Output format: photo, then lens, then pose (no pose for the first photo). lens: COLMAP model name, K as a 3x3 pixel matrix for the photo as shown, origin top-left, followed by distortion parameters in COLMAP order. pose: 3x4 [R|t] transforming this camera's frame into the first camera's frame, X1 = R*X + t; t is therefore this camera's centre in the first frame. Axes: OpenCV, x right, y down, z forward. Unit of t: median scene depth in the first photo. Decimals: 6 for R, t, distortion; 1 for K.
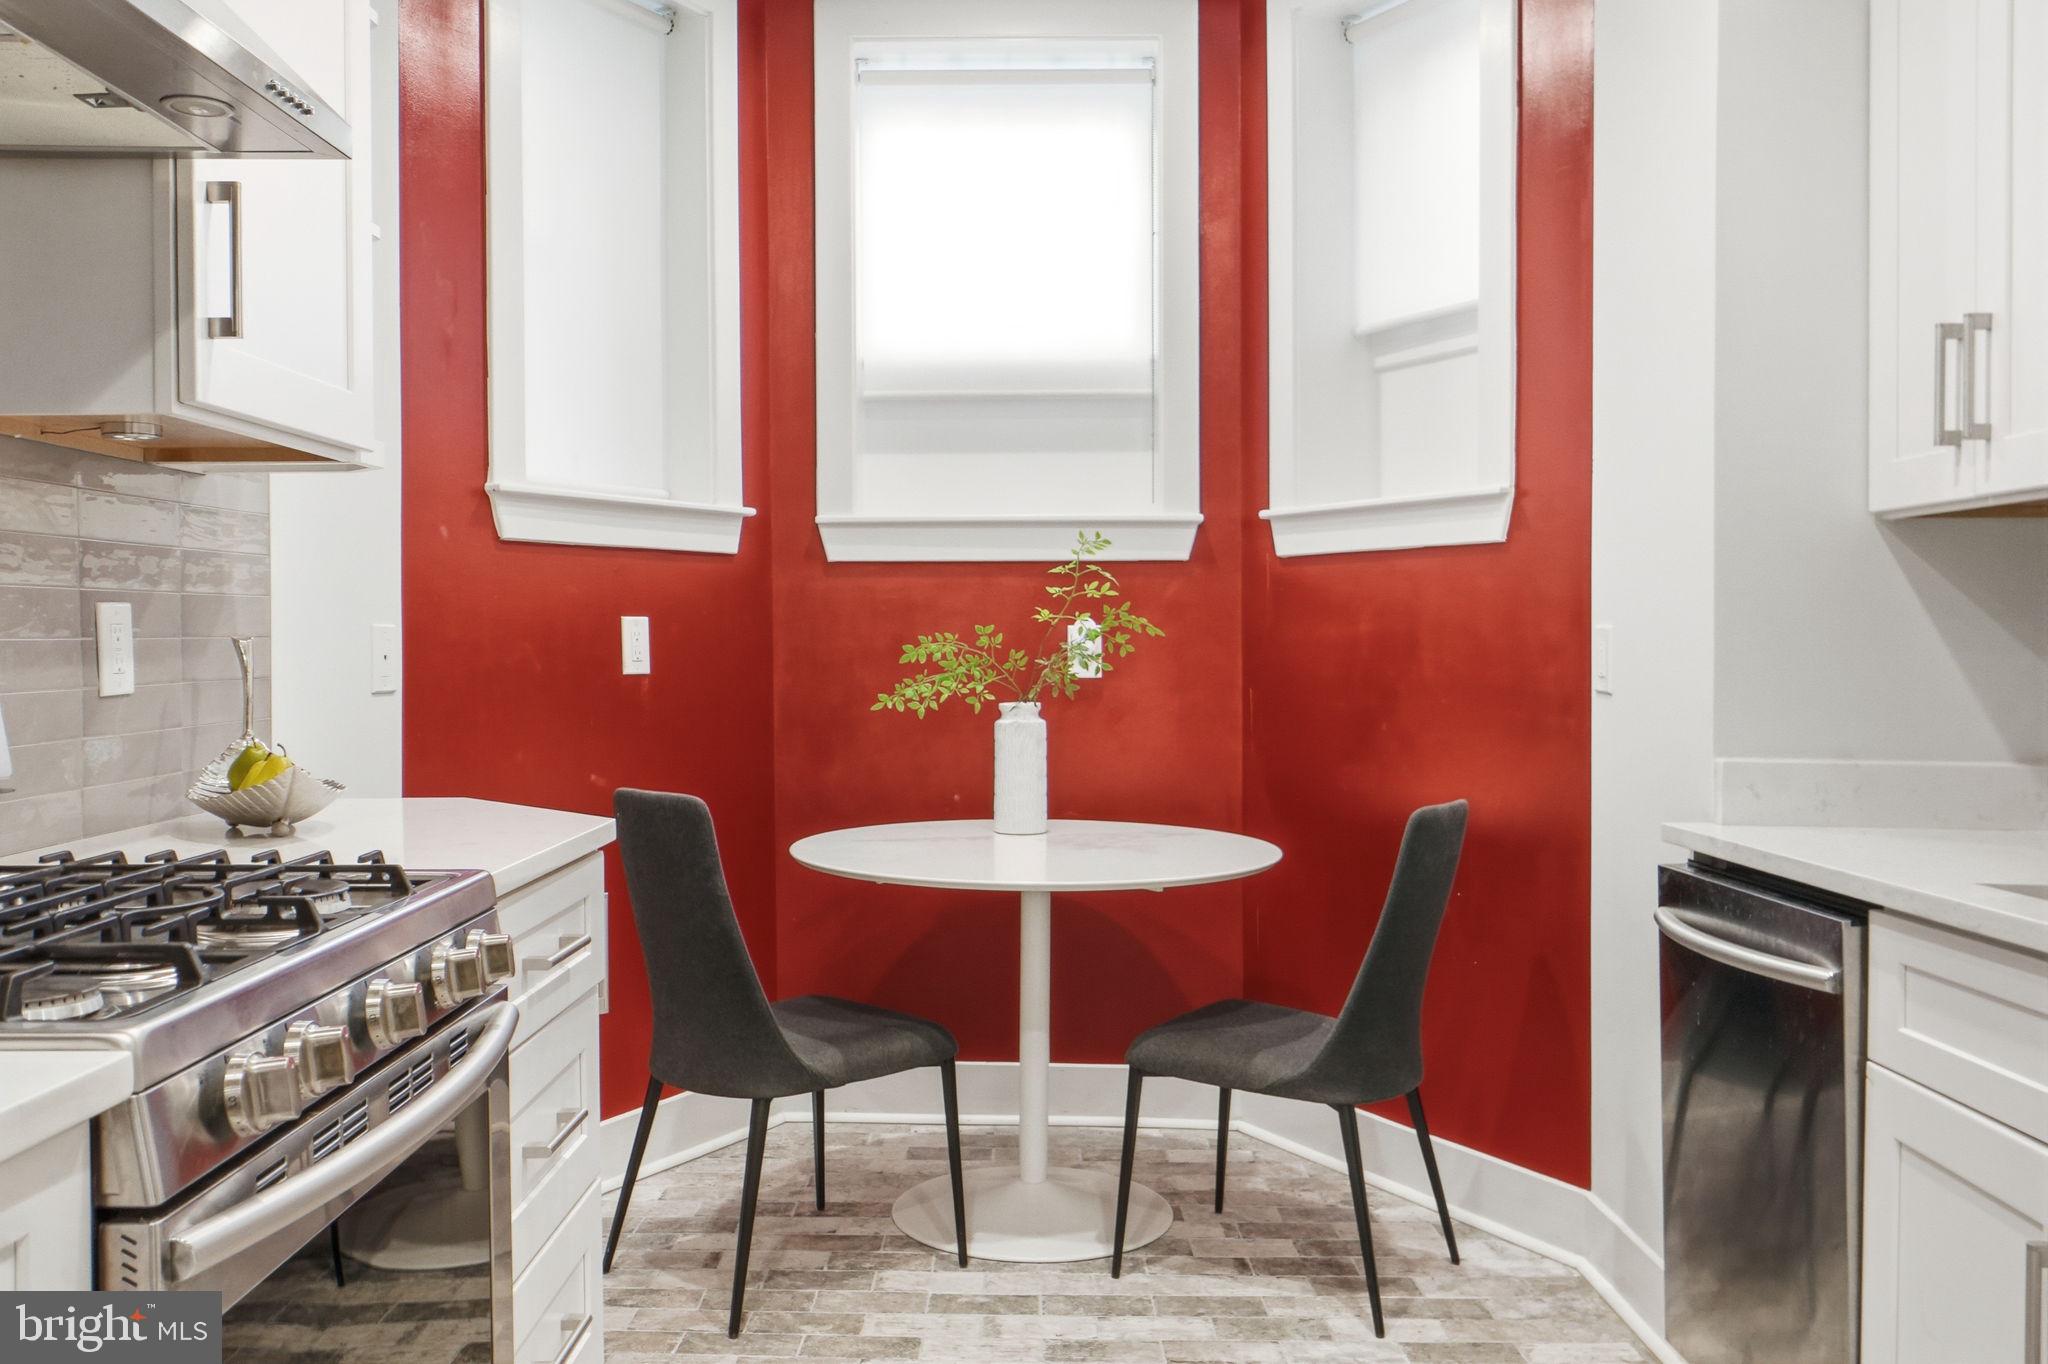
lens RADIAL K [[1710.7, 0, 1033.4], [0, 1710.7, 669.4], [0, 0, 1]] dist [-0.008034, 0.005317]
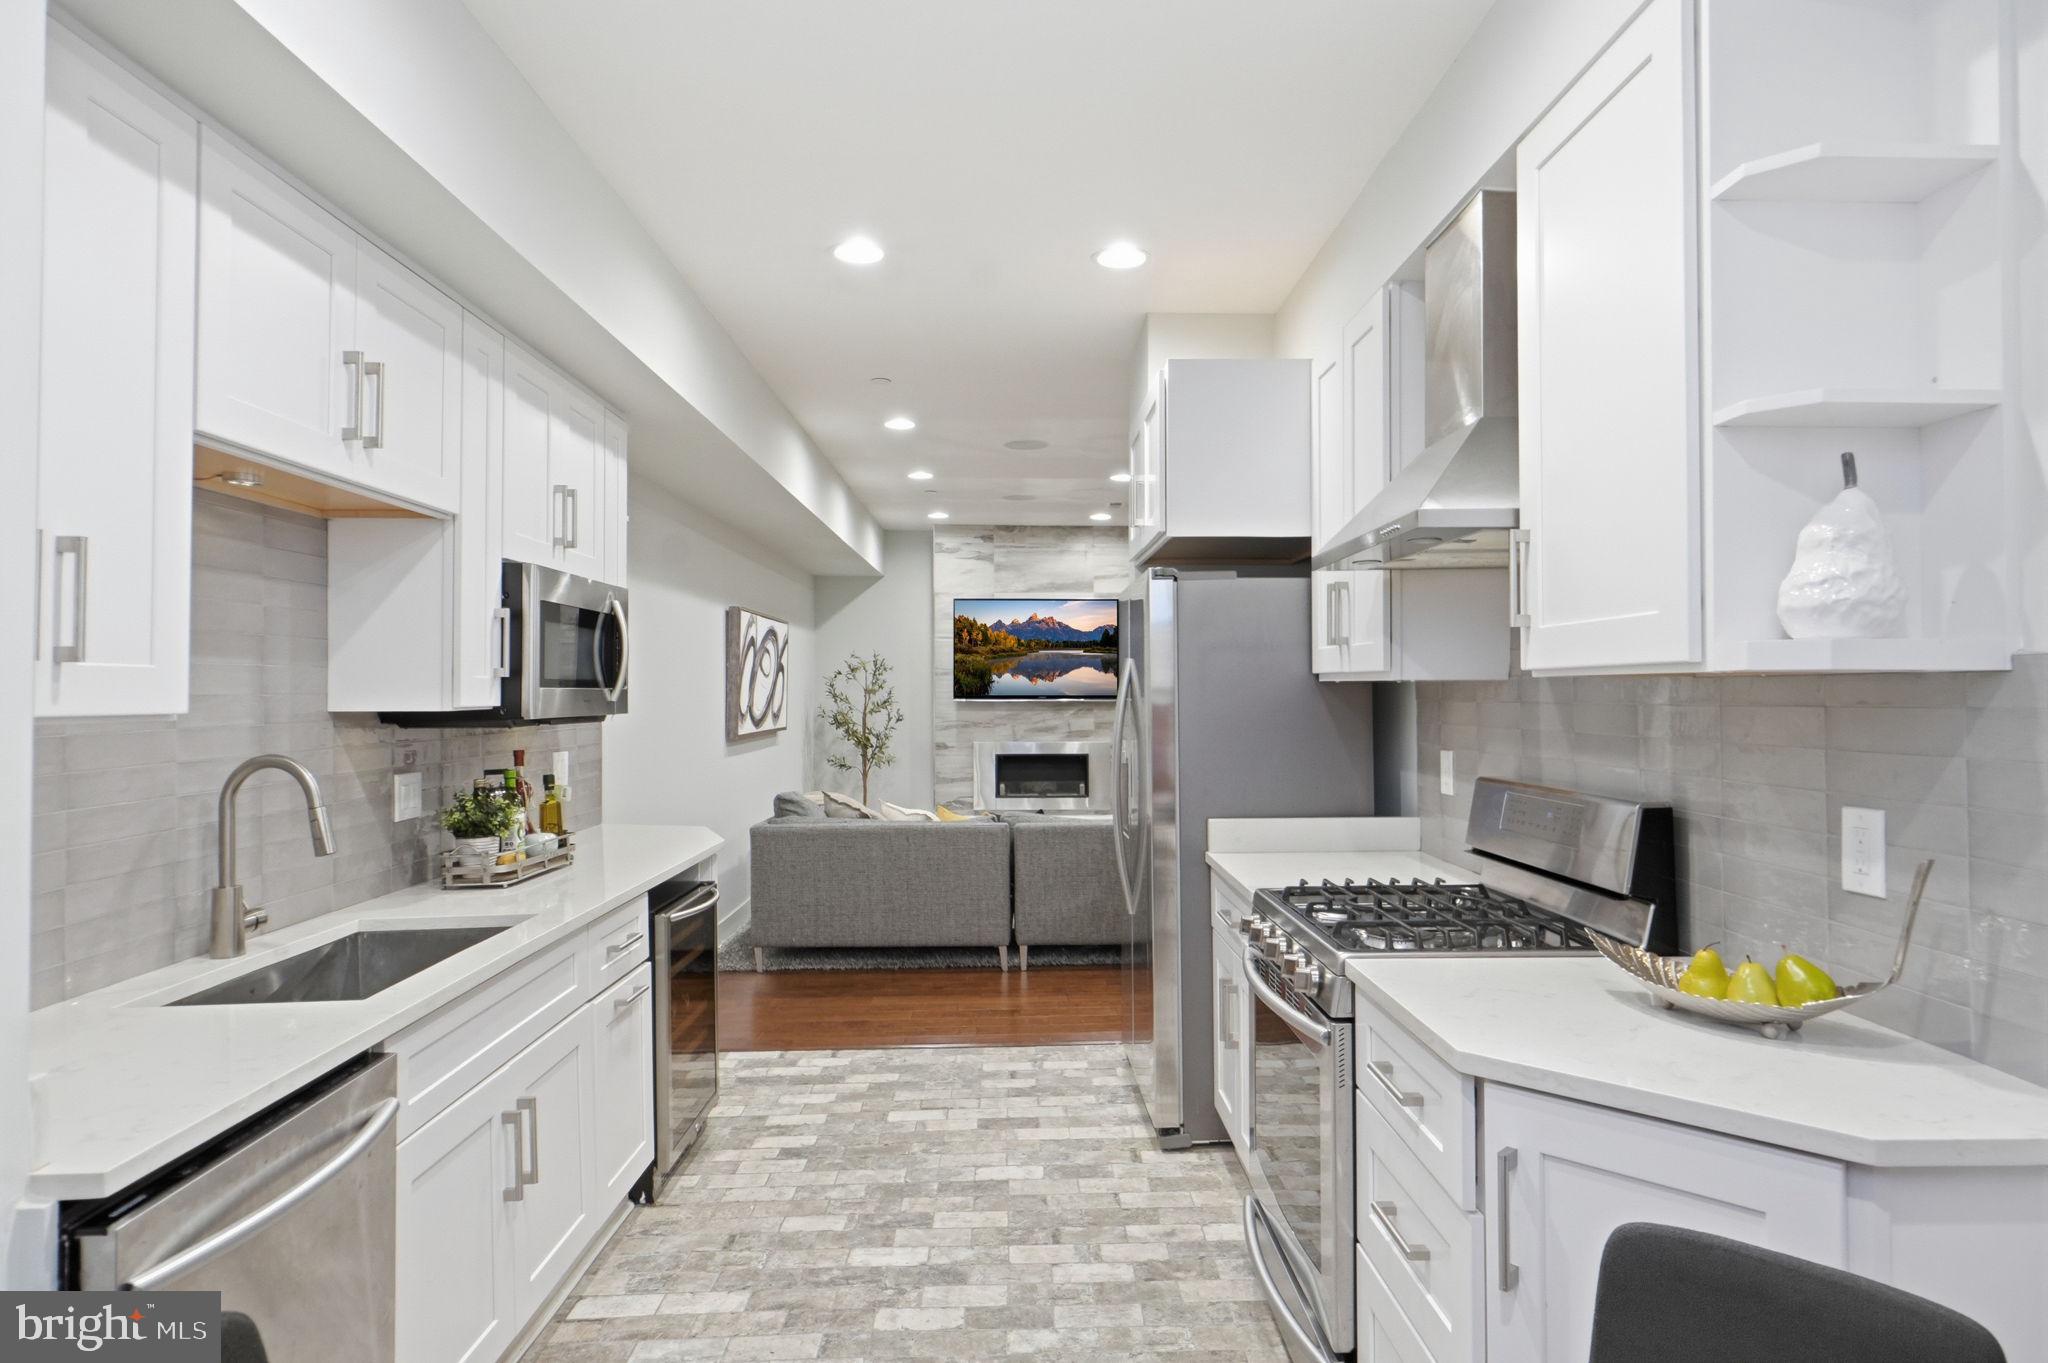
lens RADIAL K [[846.0, 0, 1024.4], [0, 846.0, 674.4], [0, 0, 1]] dist [-0.016681, 0.000043]
pose [[-0.999019, 0.006996, -0.043732, 0.012154], [0.007163, 0.999968, -0.003664, -0.092317], [0.043705, -0.003973, -0.999037, 1.094442]]
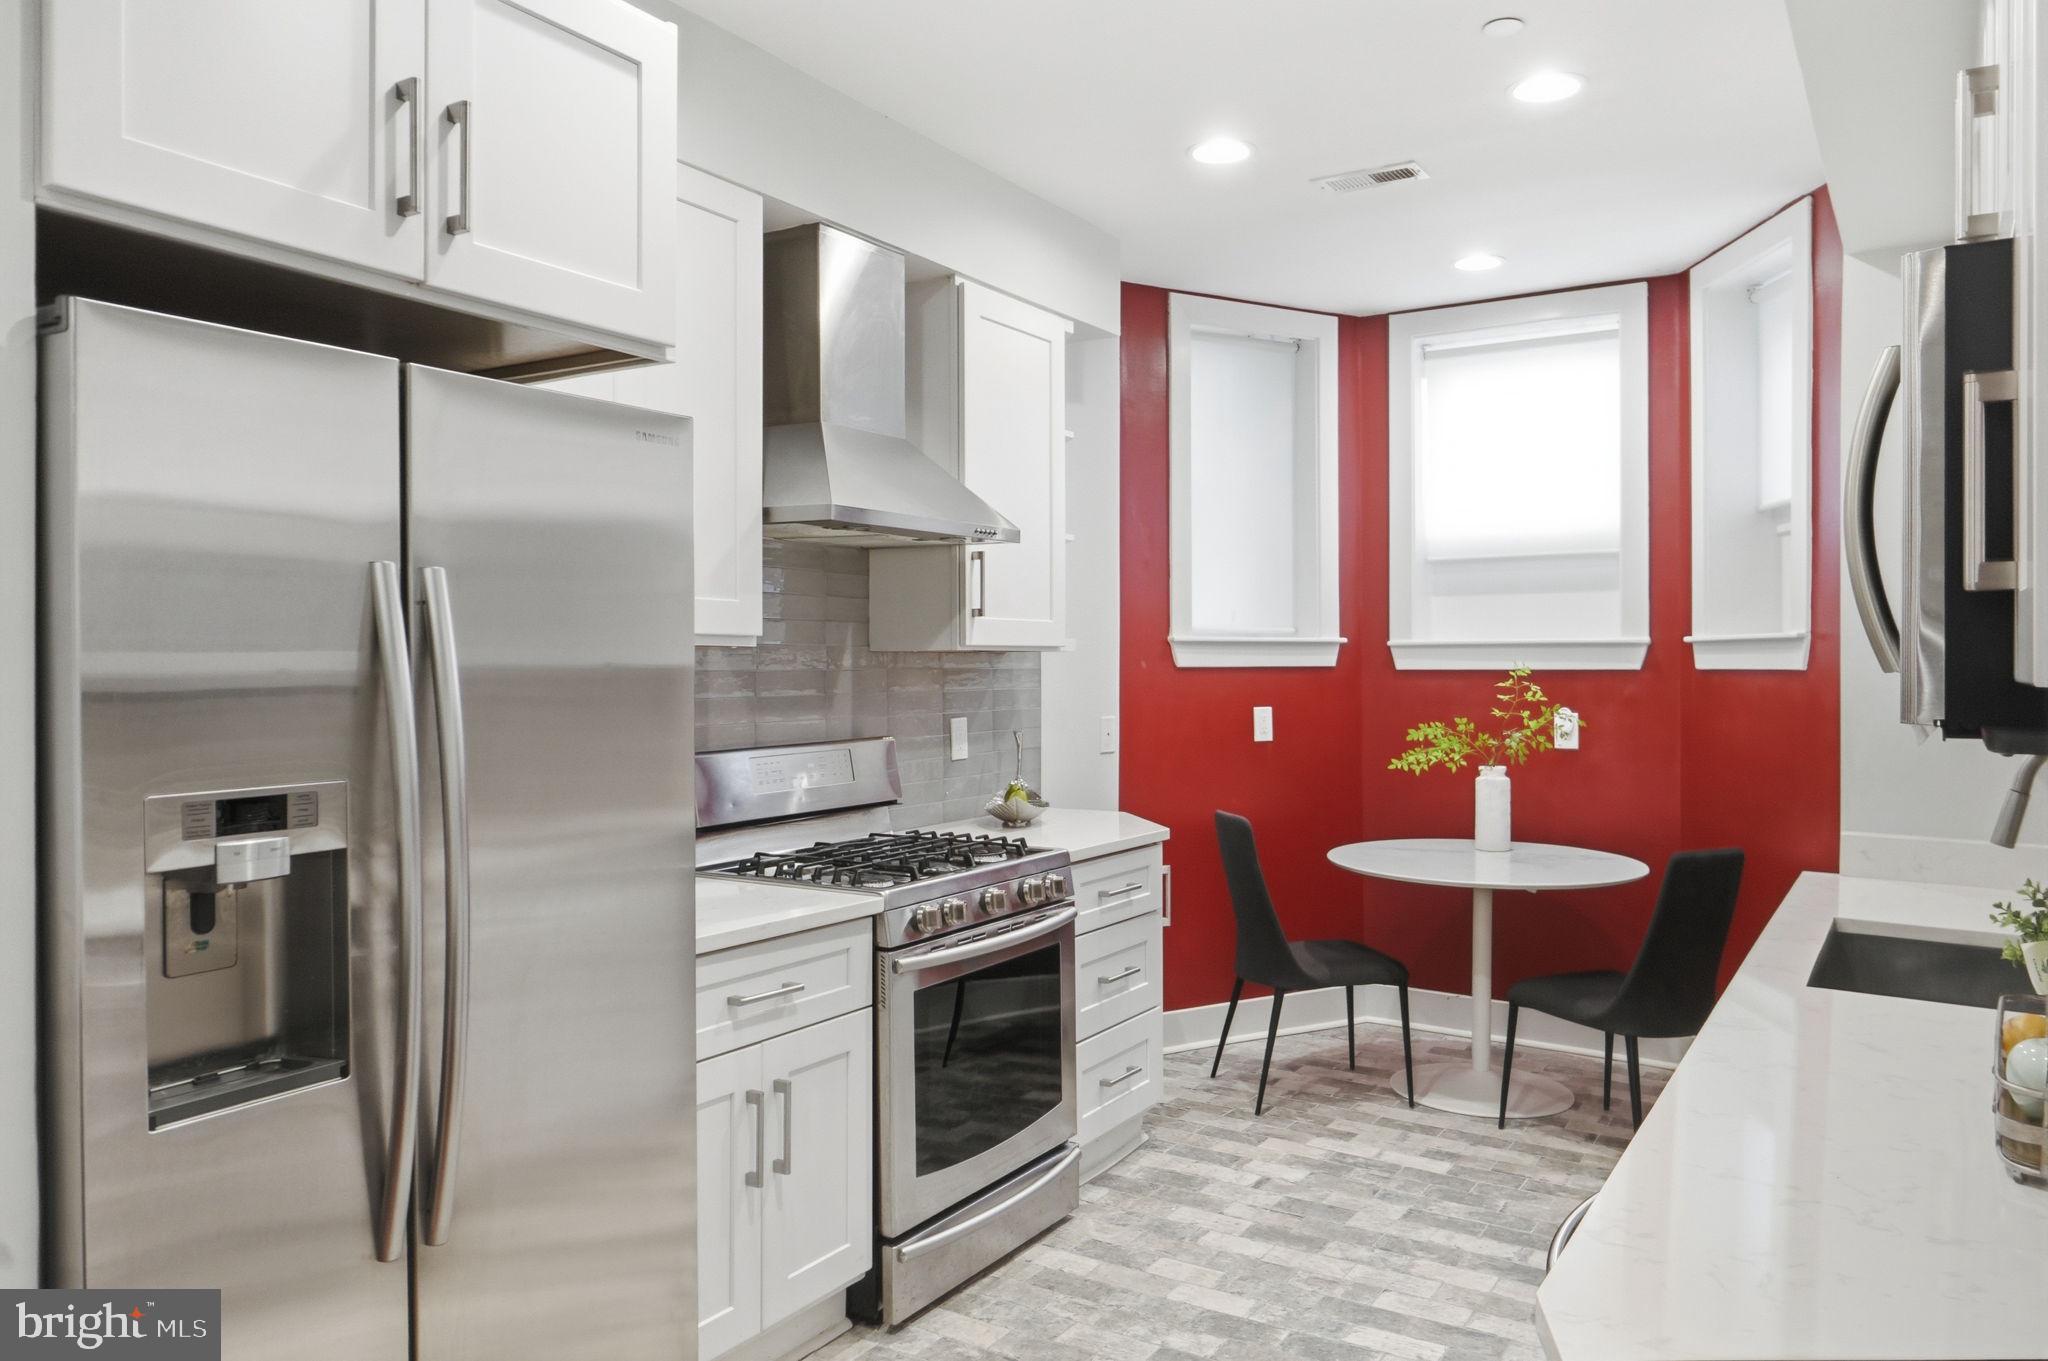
lens RADIAL K [[1444.5, 0, 1032.8], [0, 1444.5, 669.4], [0, 0, 1]] dist [-0.008153, -0.003262]
pose [[0.845396, 0.002575, -0.534134, 0.400577], [-0.009026, 0.999914, -0.009466, -0.062252], [0.534064, 0.012824, 0.845347, -0.395771]]
